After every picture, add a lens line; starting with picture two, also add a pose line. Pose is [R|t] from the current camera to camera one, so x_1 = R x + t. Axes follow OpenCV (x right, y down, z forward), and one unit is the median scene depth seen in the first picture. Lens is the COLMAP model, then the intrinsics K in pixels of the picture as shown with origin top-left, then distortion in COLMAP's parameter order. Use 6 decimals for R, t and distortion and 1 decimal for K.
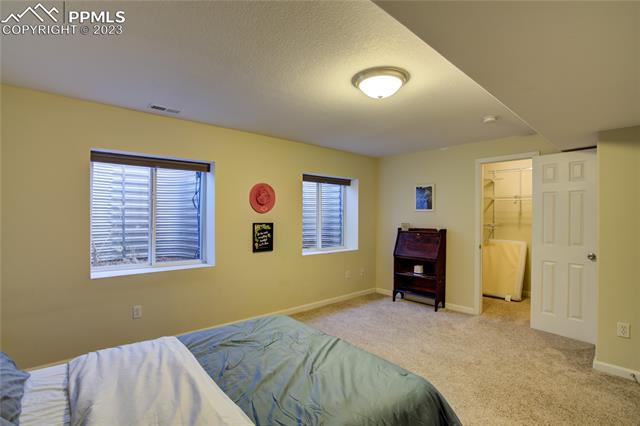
lens RADIAL K [[306.2, 0, 309.5], [0, 306.2, 209.4], [0, 0, 1]] dist [-0.036926, 0.001239]
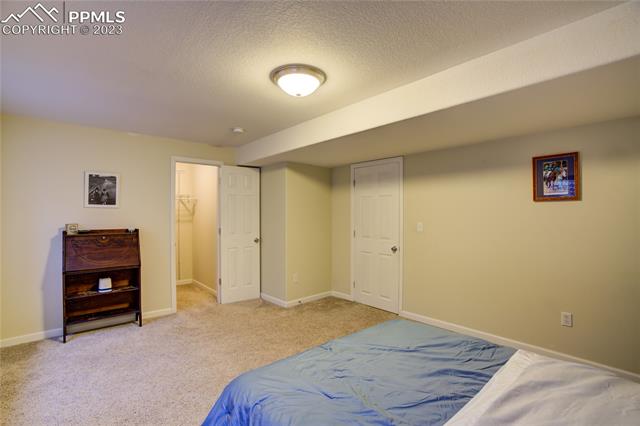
lens RADIAL K [[306.2, 0, 309.5], [0, 306.2, 209.4], [0, 0, 1]] dist [-0.036926, 0.001239]
pose [[-0.018823, 0.014905, 0.999712, -0.466882], [-0.019094, 0.999701, -0.015265, 0.015713], [-0.999640, -0.019376, -0.018532, 0.590922]]
